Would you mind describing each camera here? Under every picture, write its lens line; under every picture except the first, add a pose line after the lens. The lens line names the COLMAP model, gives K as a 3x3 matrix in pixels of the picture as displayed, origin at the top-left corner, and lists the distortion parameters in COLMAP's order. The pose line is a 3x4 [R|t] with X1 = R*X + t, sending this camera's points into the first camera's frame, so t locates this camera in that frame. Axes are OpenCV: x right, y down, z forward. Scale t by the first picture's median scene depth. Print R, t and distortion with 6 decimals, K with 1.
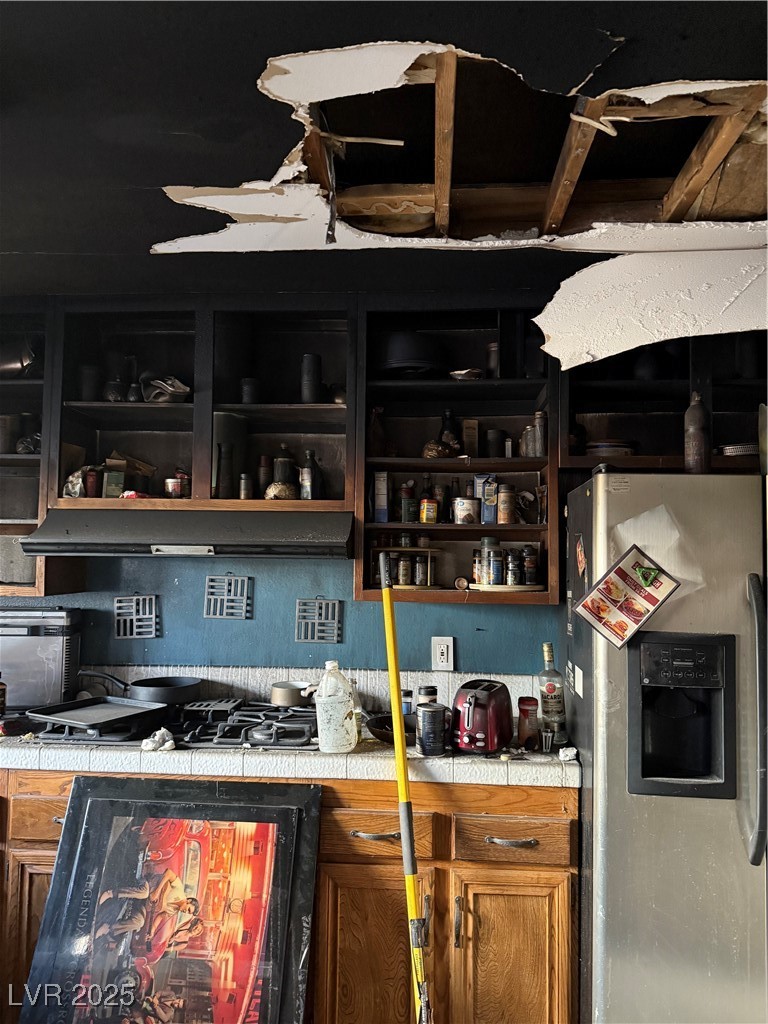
lens RADIAL K [[710.2, 0, 383.7], [0, 710.2, 512.1], [0, 0, 1]] dist [0.038186, -0.064425]
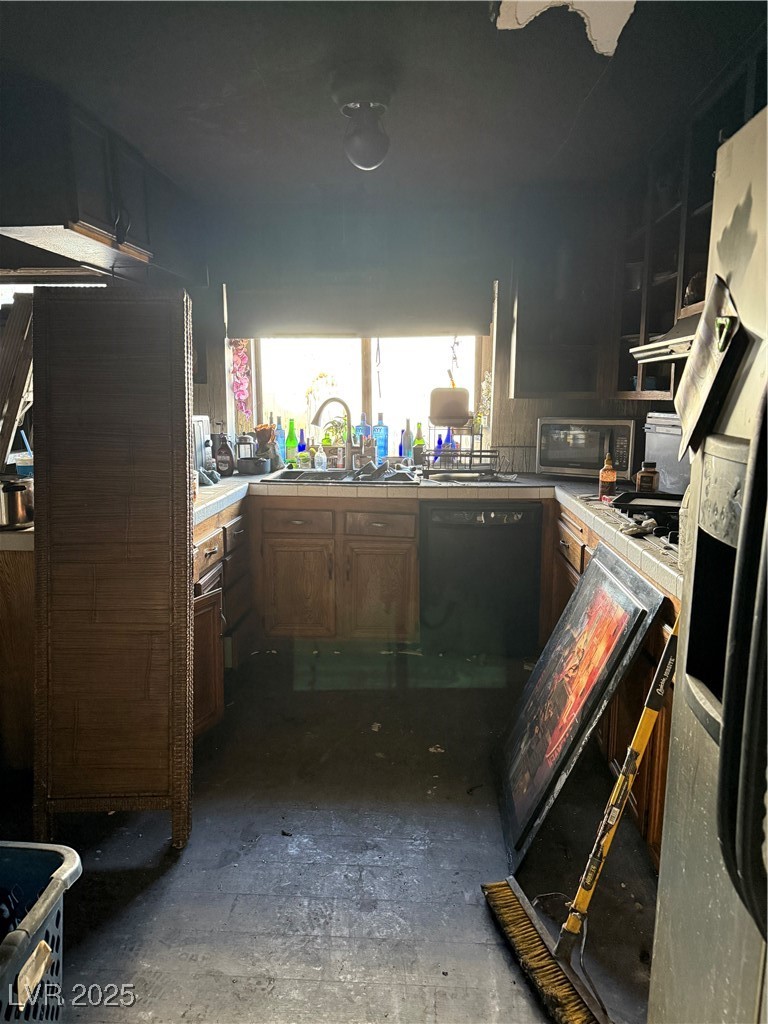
lens RADIAL K [[710.2, 0, 383.0], [0, 710.2, 511.9], [0, 0, 1]] dist [0.038186, -0.064425]
pose [[0.007610, 0.156339, -0.987674, 0.850281], [0.053183, 0.986242, 0.156522, 0.116563], [0.998556, -0.053719, -0.000809, 0.683976]]
